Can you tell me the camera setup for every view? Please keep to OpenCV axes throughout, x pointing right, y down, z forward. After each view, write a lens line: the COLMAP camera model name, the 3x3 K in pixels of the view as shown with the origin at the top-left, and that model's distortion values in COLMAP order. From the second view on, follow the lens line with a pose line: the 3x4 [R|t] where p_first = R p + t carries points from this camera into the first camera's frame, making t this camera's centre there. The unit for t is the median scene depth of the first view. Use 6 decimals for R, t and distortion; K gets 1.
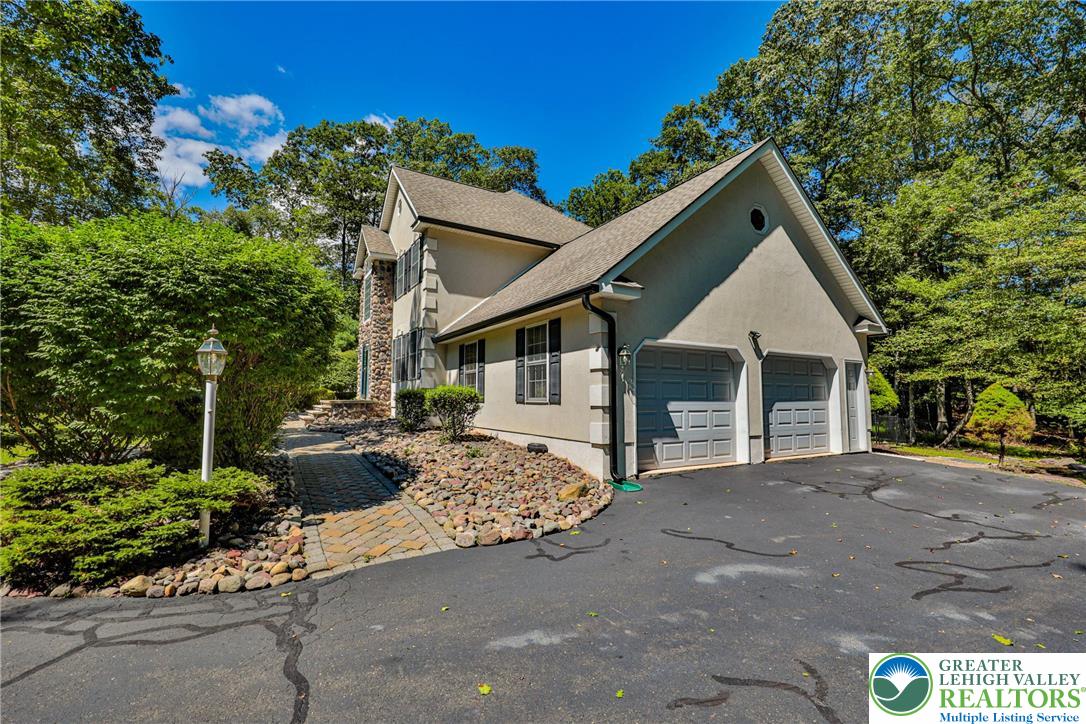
lens RADIAL K [[451.0, 0, 543.0], [0, 451.0, 362.0], [0, 0, 1]] dist [0.000477, -0.000020]
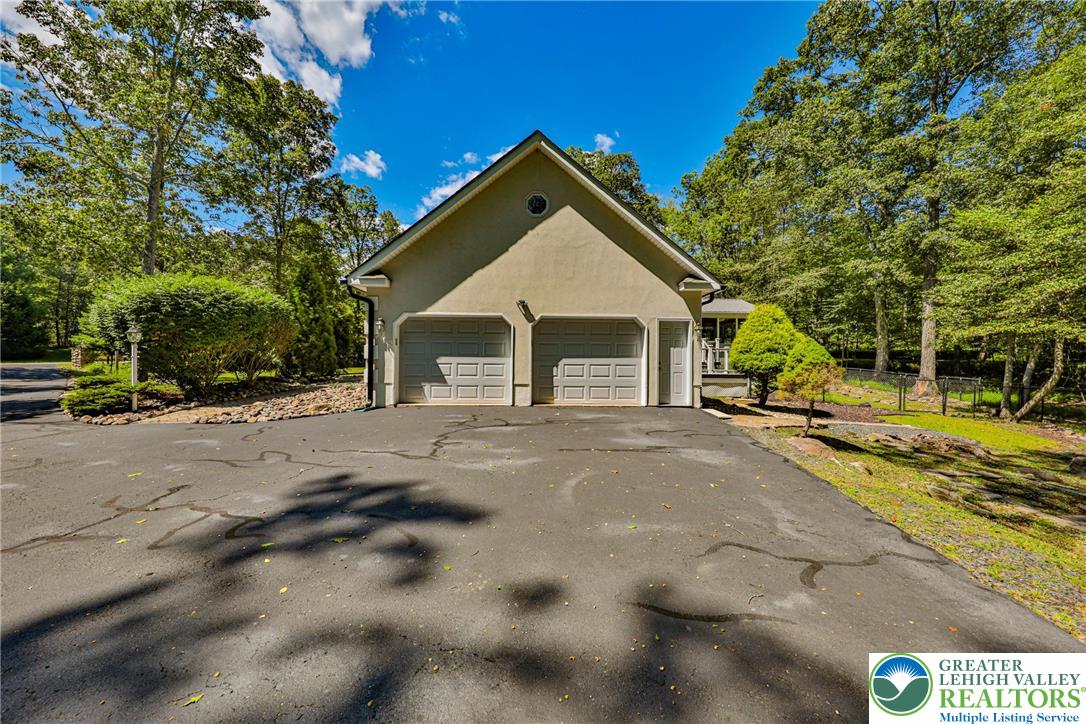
lens RADIAL K [[359.0, 0, 543.0], [0, 359.0, 362.0], [0, 0, 1]] dist [0.007396, -0.004683]
pose [[0.884680, -0.002092, -0.466194, 0.981476], [0.033184, 0.997736, 0.058495, 0.044764], [0.465016, -0.067220, 0.882747, 0.149848]]
